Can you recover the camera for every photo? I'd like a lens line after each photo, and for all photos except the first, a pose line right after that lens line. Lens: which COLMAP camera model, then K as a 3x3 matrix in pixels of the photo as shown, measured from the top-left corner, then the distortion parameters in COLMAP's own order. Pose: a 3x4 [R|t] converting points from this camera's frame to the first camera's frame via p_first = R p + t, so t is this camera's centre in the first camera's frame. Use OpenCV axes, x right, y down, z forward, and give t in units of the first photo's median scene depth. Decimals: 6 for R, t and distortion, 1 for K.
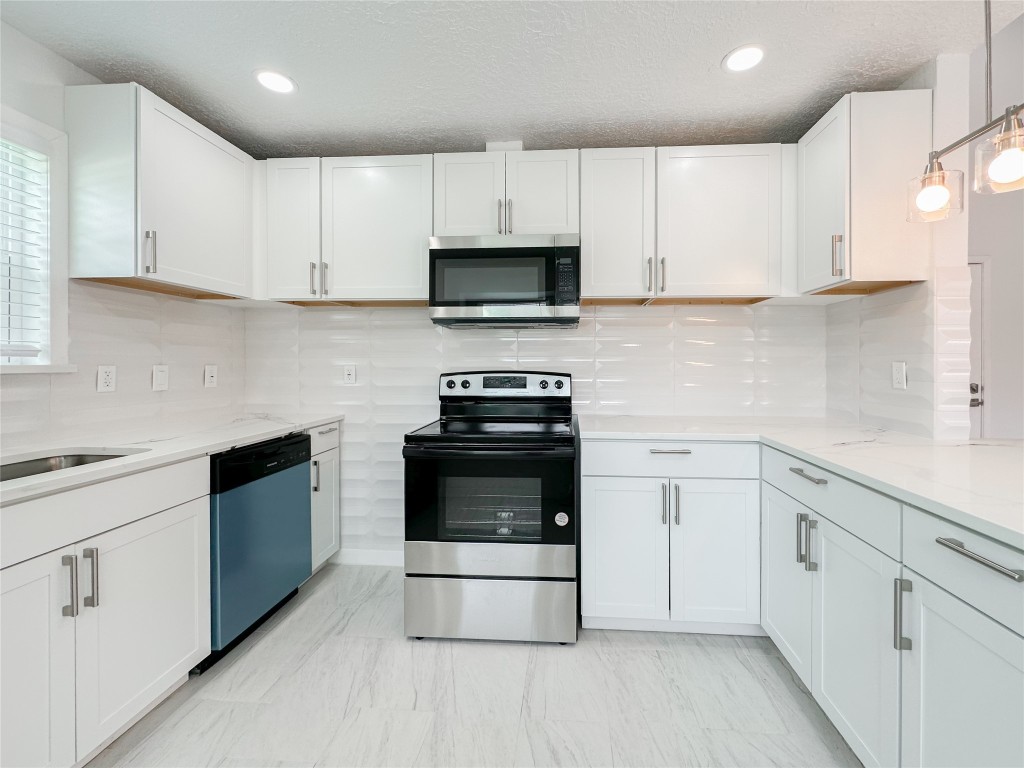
lens RADIAL K [[418.8, 0, 535.2], [0, 418.8, 367.0], [0, 0, 1]] dist [-0.003790, 0.000189]
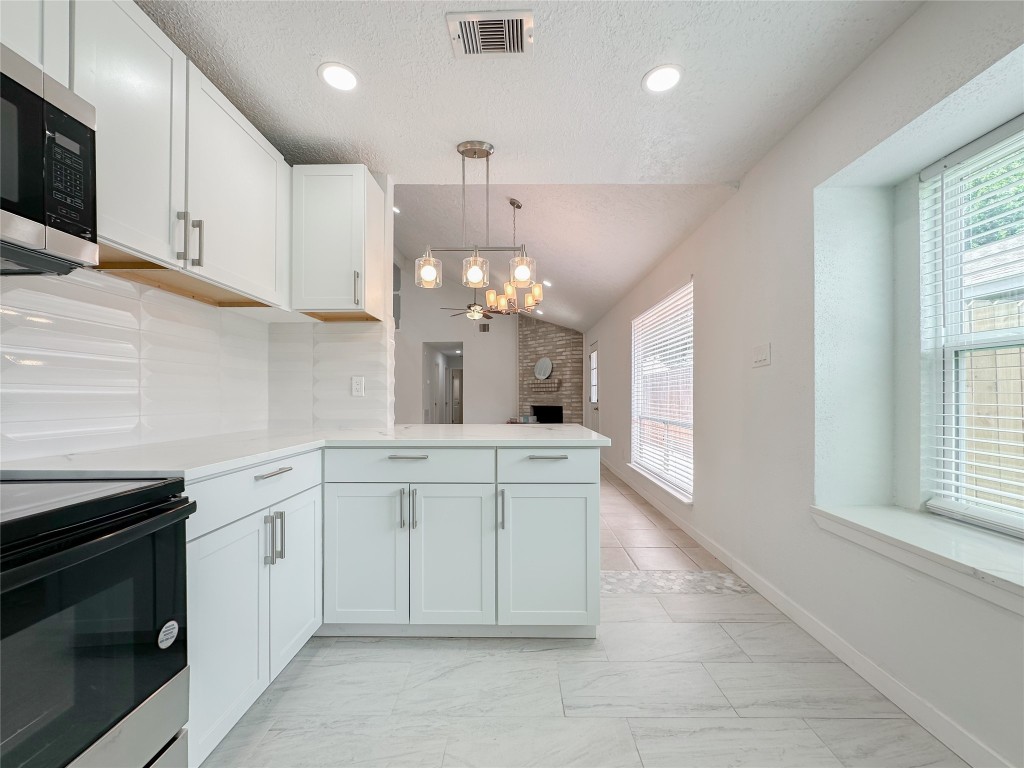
lens RADIAL K [[418.8, 0, 504.5], [0, 418.8, 392.0], [0, 0, 1]] dist [-0.003790, 0.000189]
pose [[-0.055937, 0.010374, 0.998380, -0.517826], [0.005257, 0.999935, -0.010096, 0.054630], [-0.998420, 0.004684, -0.055988, 0.597446]]
